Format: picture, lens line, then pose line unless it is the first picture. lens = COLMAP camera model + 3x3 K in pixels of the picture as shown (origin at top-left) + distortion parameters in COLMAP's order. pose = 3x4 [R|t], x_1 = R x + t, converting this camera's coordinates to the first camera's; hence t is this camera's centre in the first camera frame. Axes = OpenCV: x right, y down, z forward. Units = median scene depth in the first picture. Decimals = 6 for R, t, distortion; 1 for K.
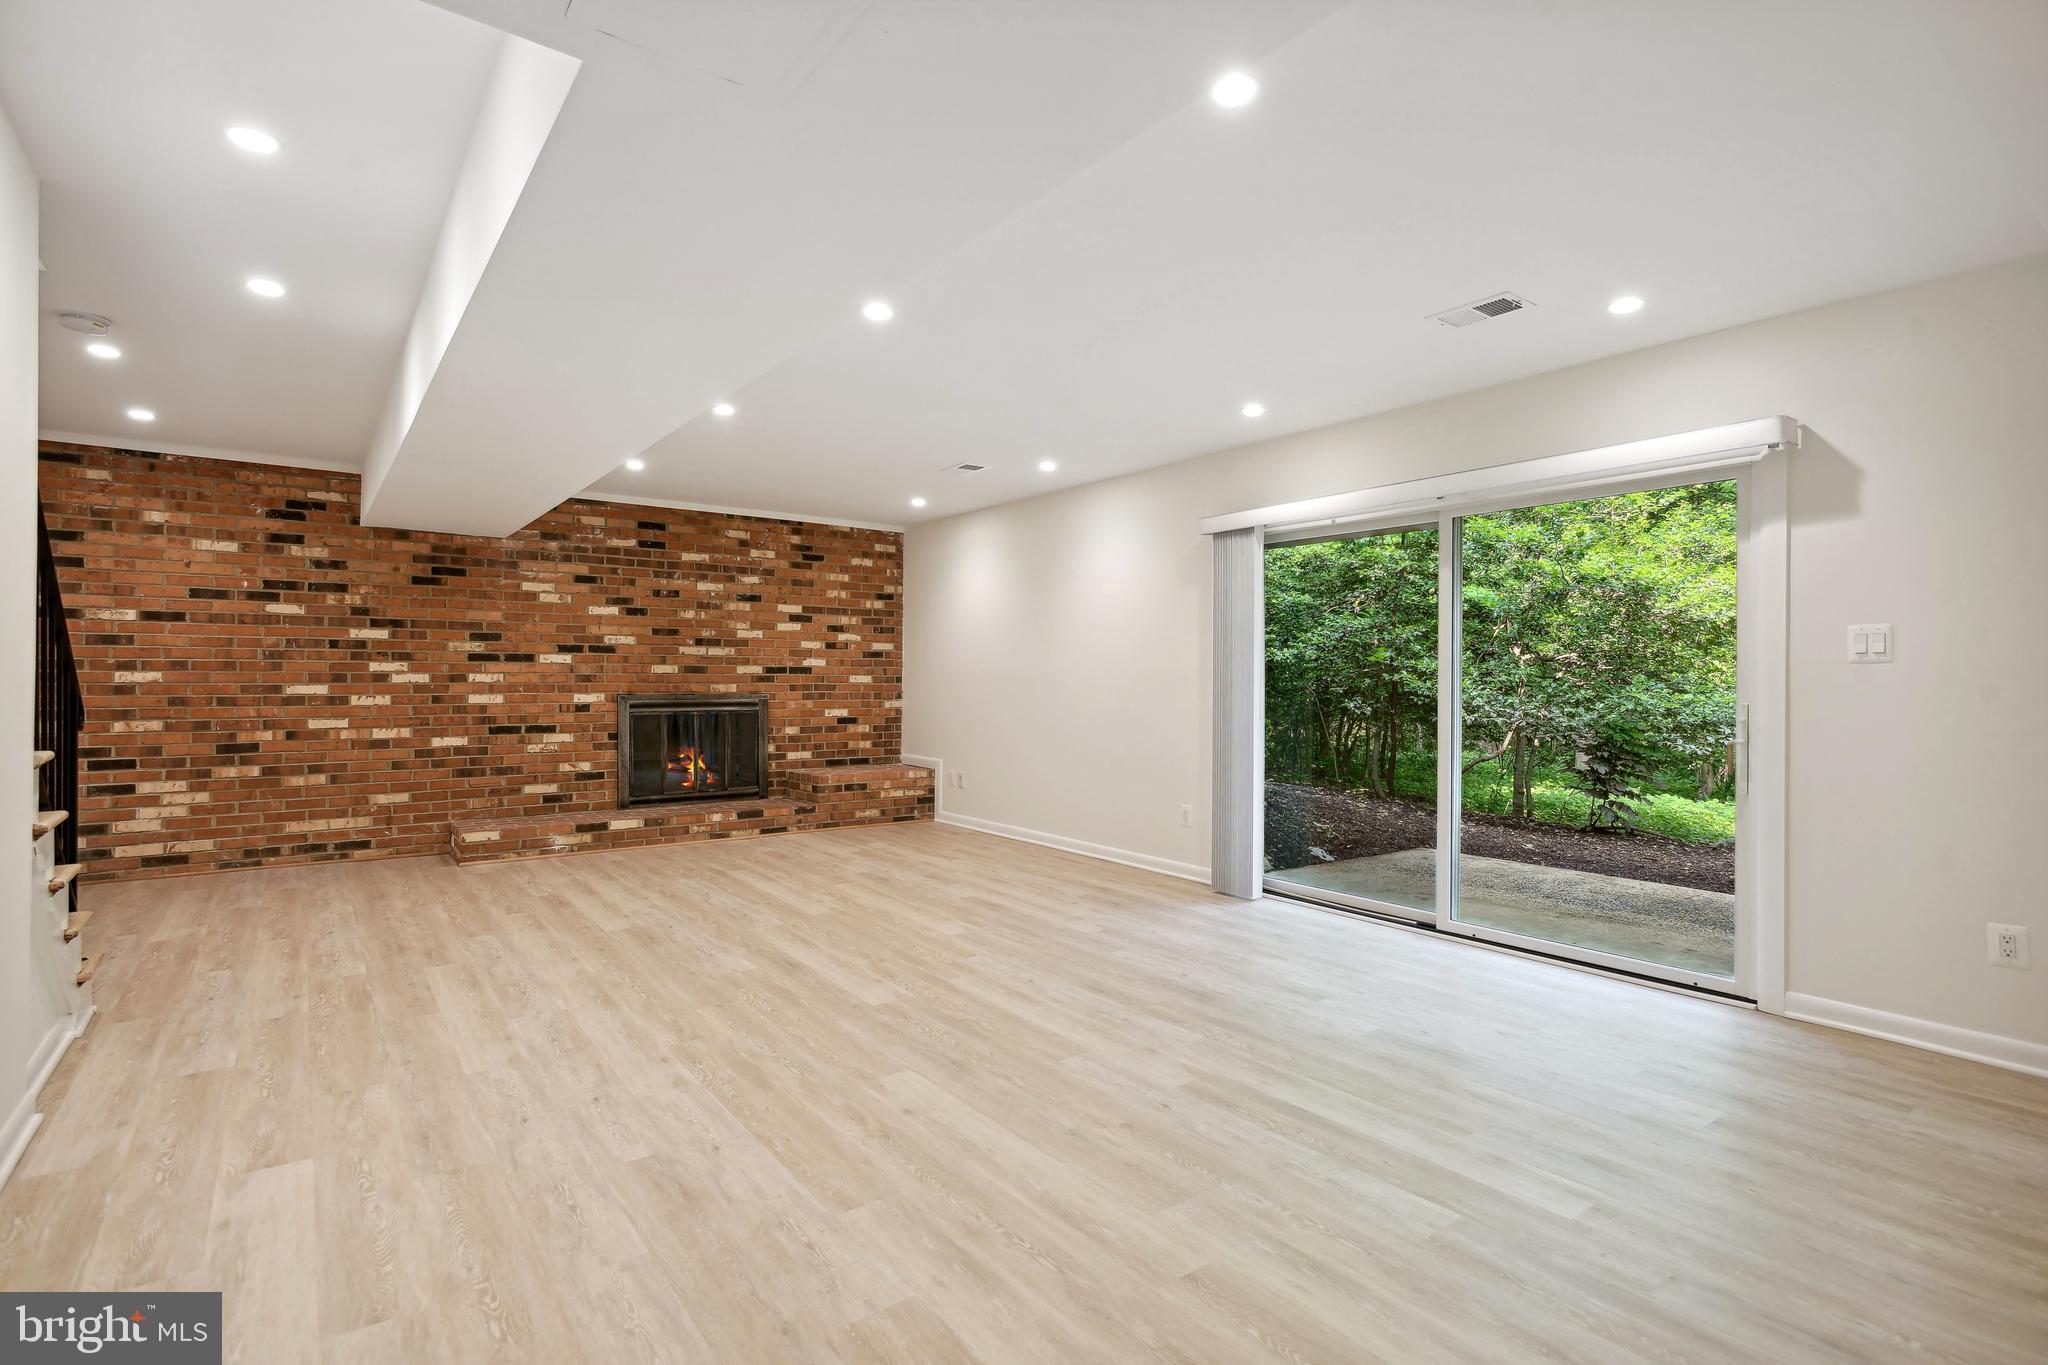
lens RADIAL K [[989.7, 0, 1023.7], [0, 989.7, 678.8], [0, 0, 1]] dist [-0.002052, 0.001178]
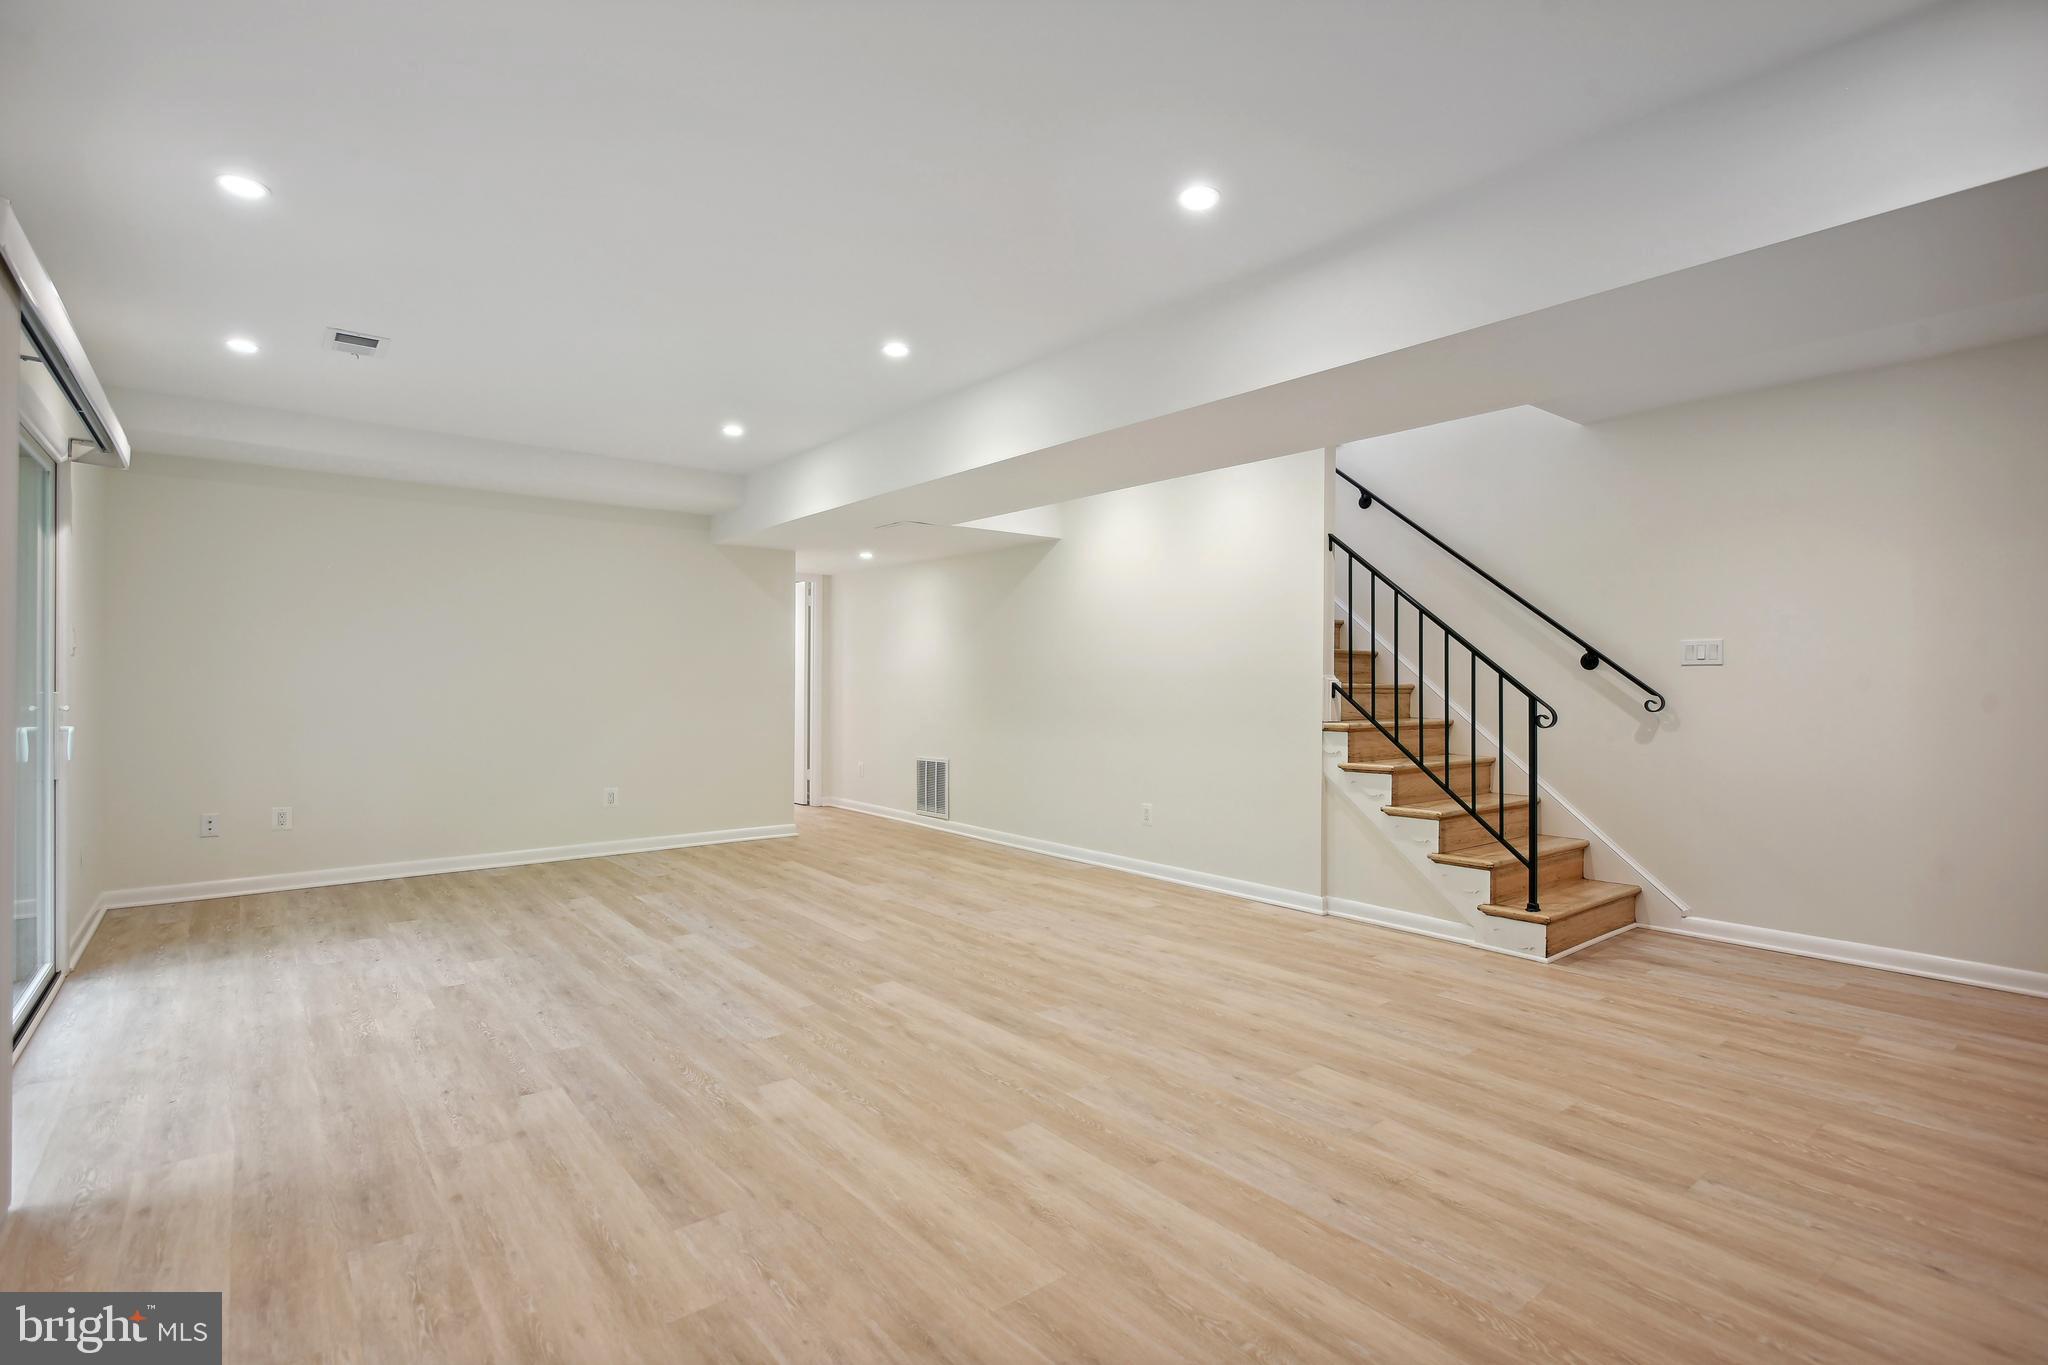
lens RADIAL K [[989.7, 0, 1025.5], [0, 989.7, 676.7], [0, 0, 1]] dist [-0.002052, 0.001178]
pose [[-0.999319, -0.011910, -0.034930, -0.247643], [-0.011770, 0.999922, -0.004215, 0.001538], [0.034977, -0.003801, -0.999381, 2.022860]]
